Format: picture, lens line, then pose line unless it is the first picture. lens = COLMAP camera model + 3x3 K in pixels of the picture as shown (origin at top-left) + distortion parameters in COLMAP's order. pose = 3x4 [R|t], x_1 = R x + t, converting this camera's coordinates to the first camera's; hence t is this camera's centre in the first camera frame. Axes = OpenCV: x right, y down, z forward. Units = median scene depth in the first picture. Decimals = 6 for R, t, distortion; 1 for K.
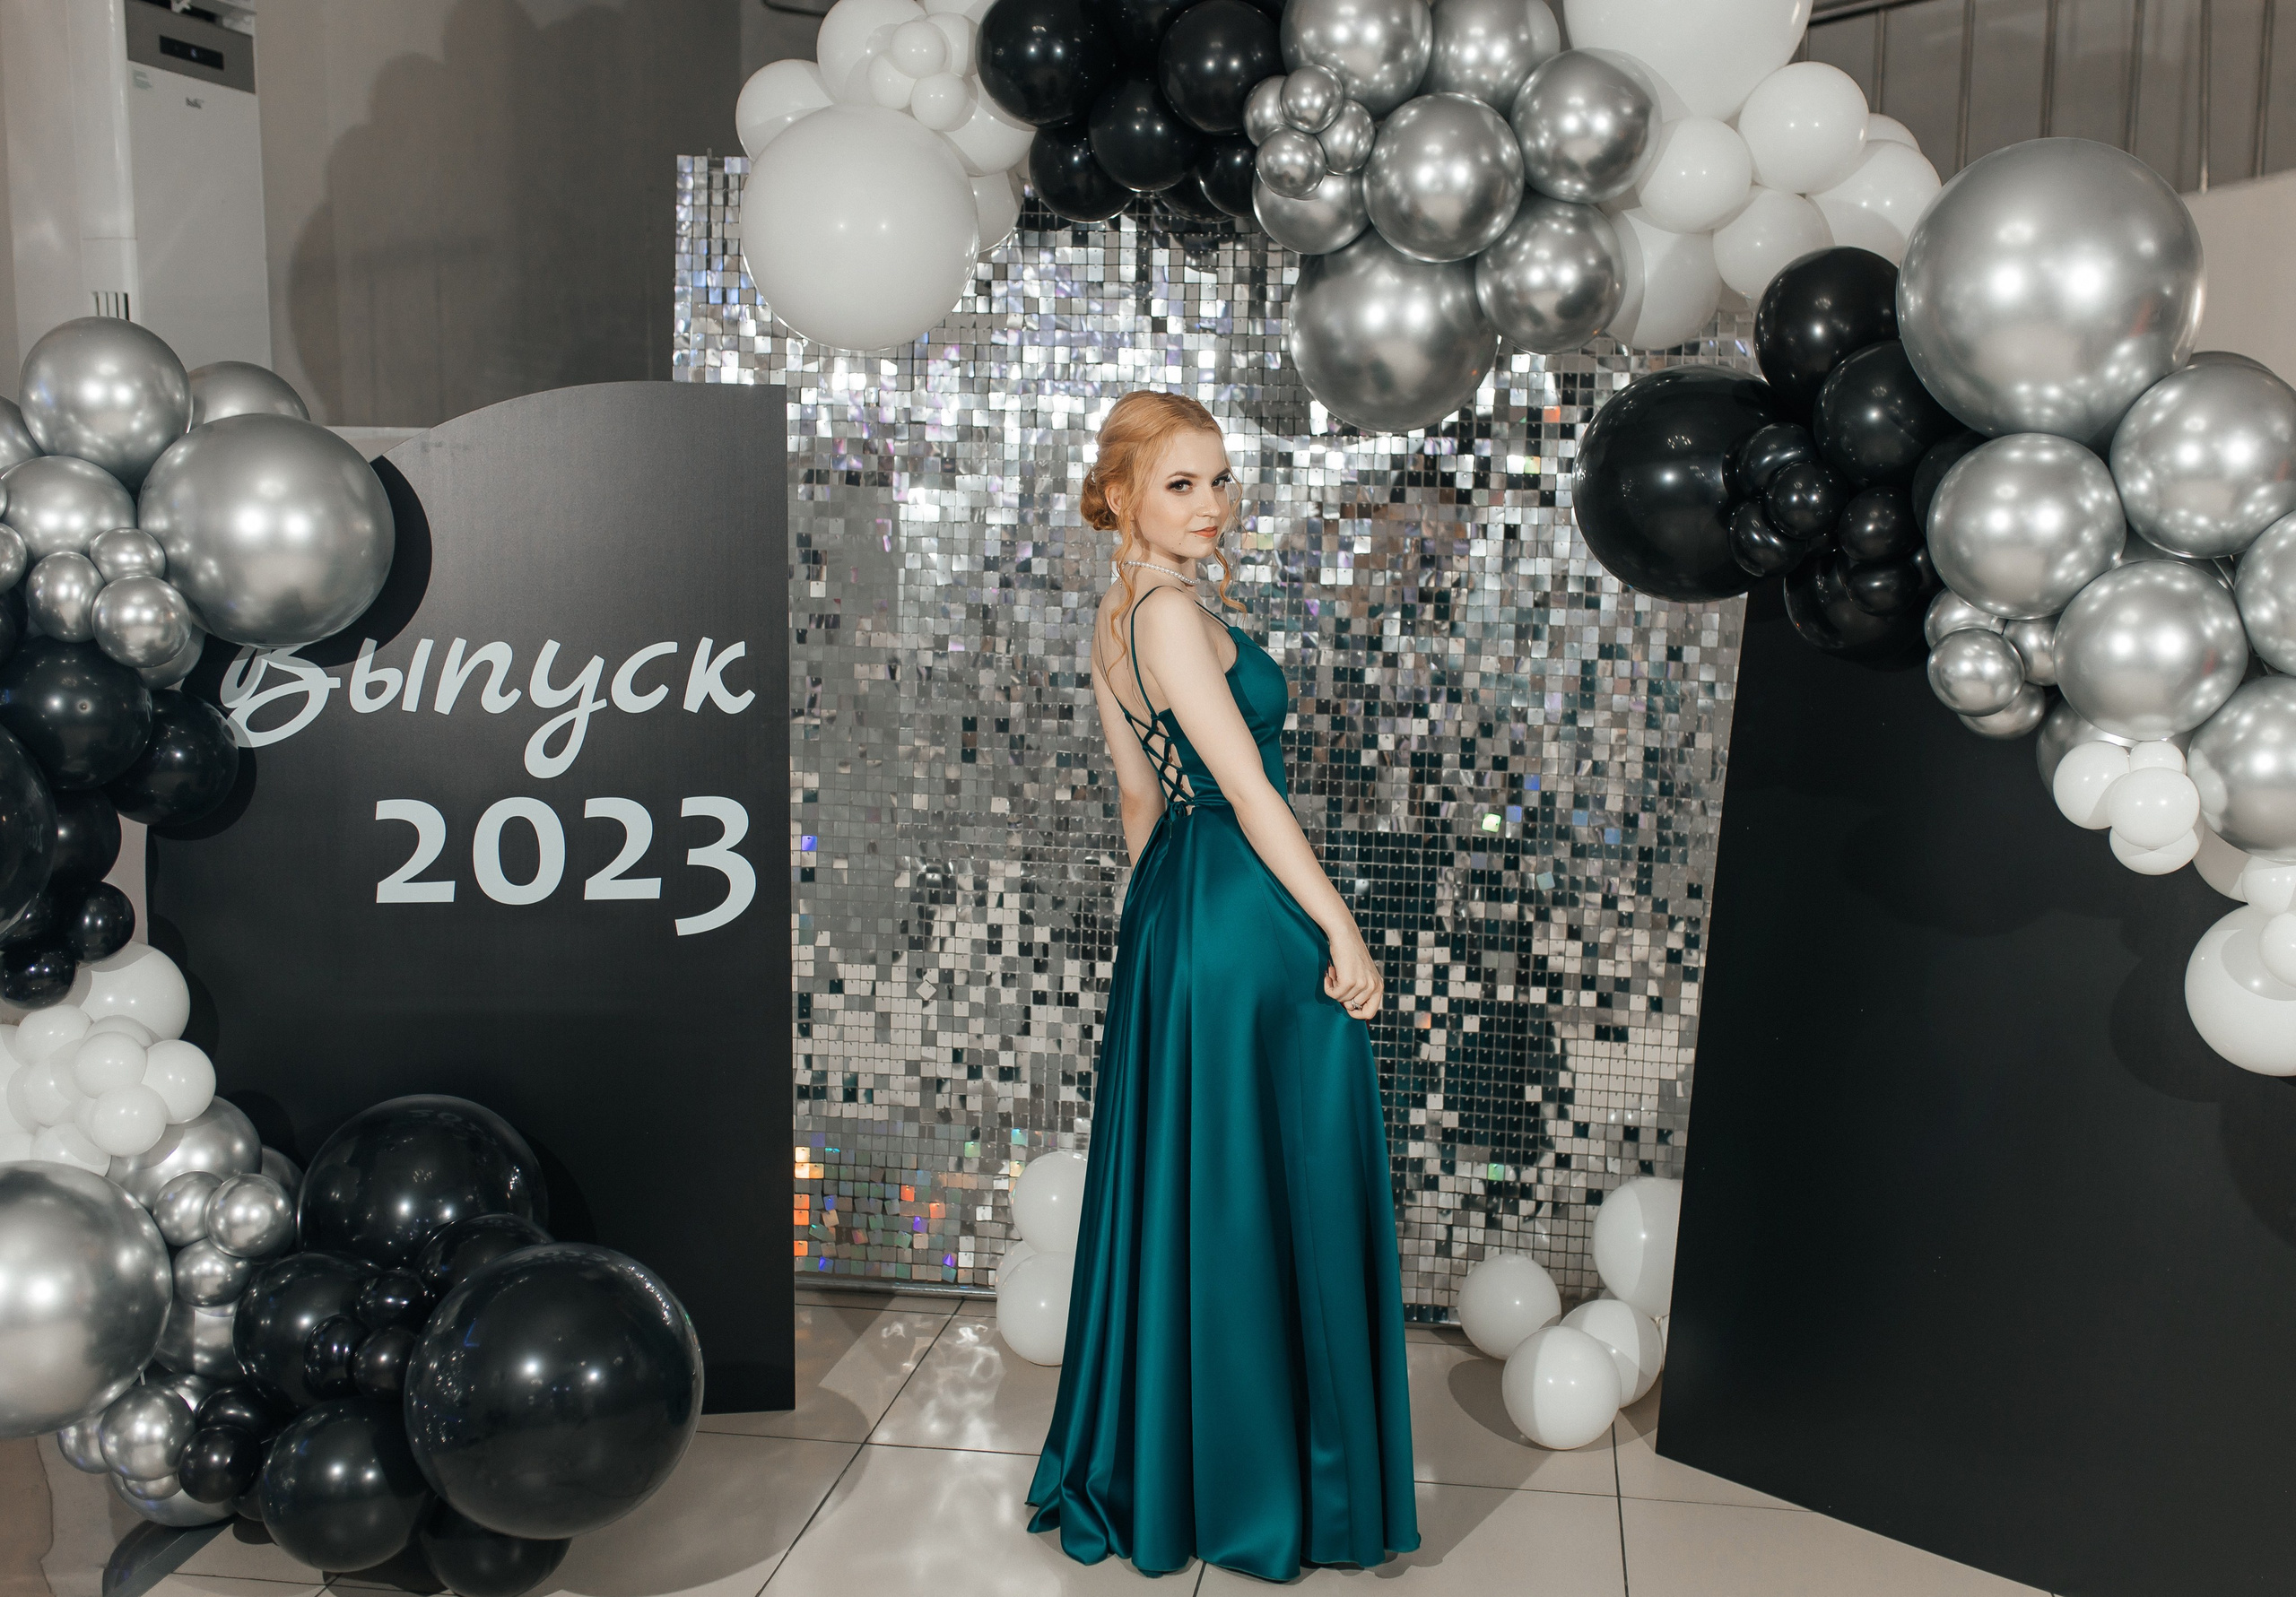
lens RADIAL K [[2319.2, 0, 1209.9], [0, 2319.2, 804.1], [0, 0, 1]] dist [0.016285, 0.000000]
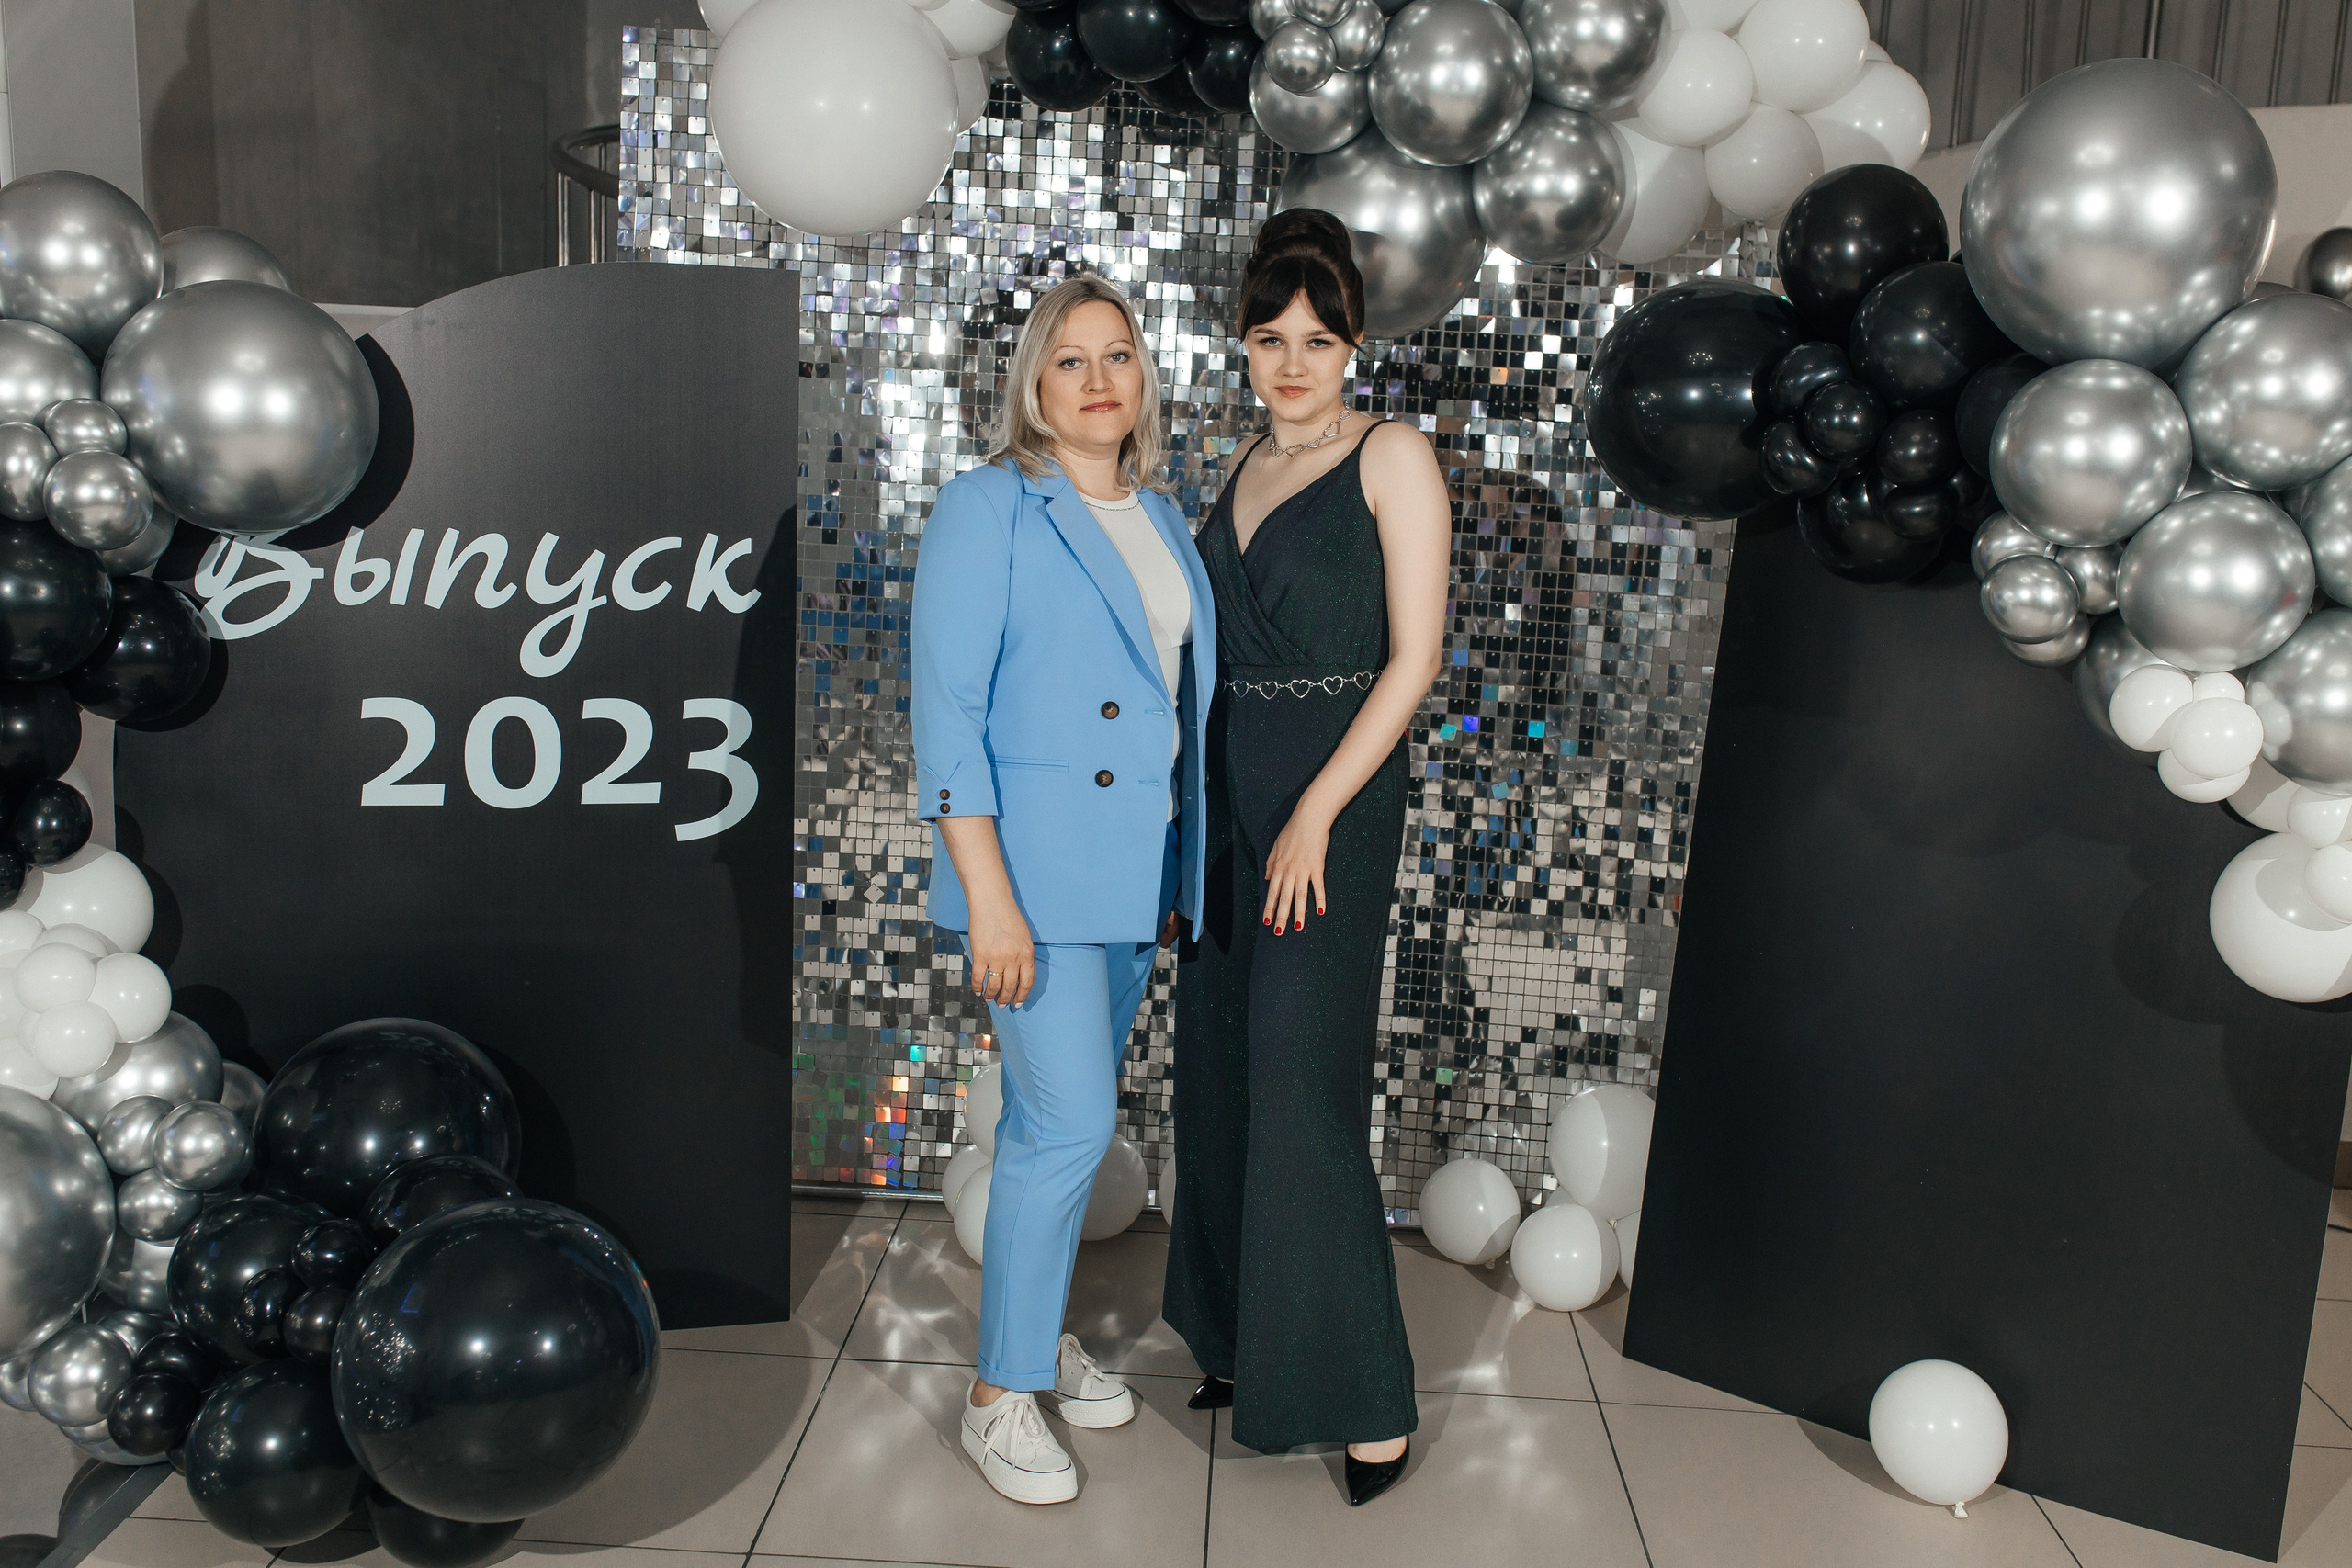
lens RADIAL K [[2167.2, 0, 1179.2], [0, 2167.2, 797.4], [0, 0, 1]] dist [0.013042, 0.000000]
pose [[0.995046, 0.009117, 0.098992, -0.102293], [-0.014101, 0.998661, 0.049768, -0.010572], [-0.098406, -0.050918, 0.993843, 0.083991]]
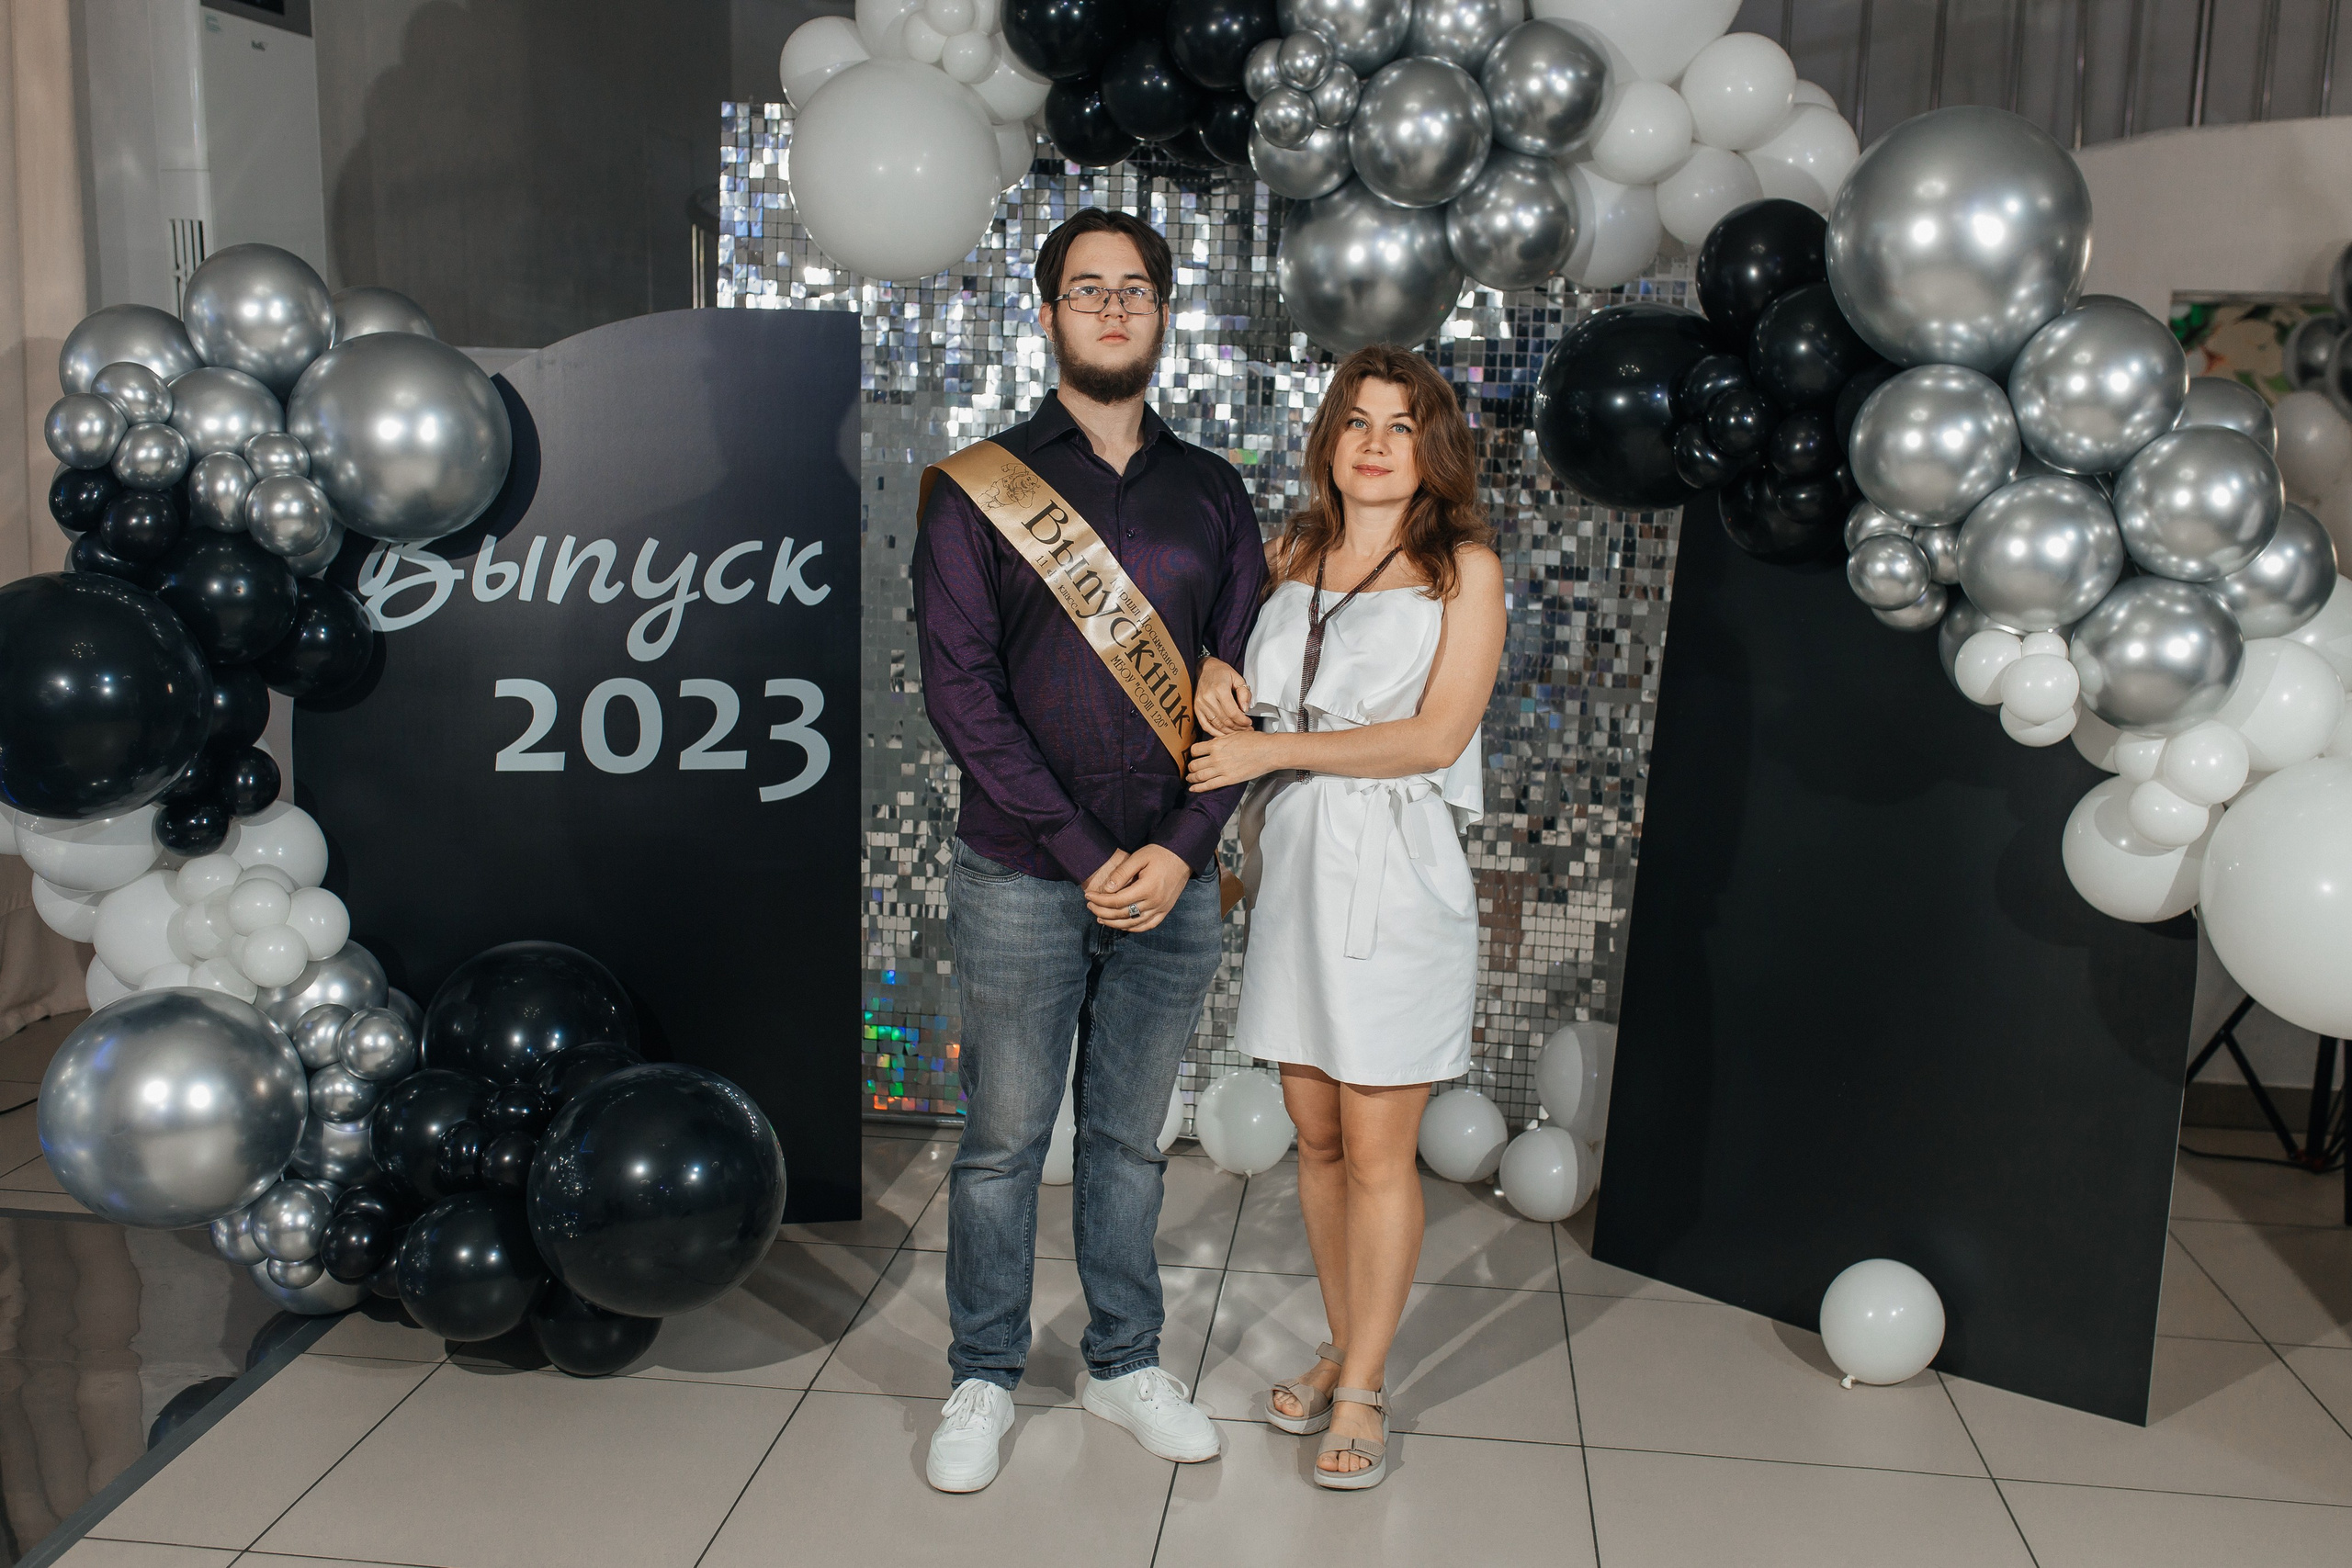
lens RADIAL K [[2167.2, 0, 1172.4], [0, 2167.2, 809.0], [0, 0, 1]] dist [0.013042, 0.000000]
pose [[0.999786, 0.004186, 0.020275, -0.039953], [-0.005112, 0.998937, 0.045817, 0.010951], [-0.020061, -0.045911, 0.998744, -0.065057]]
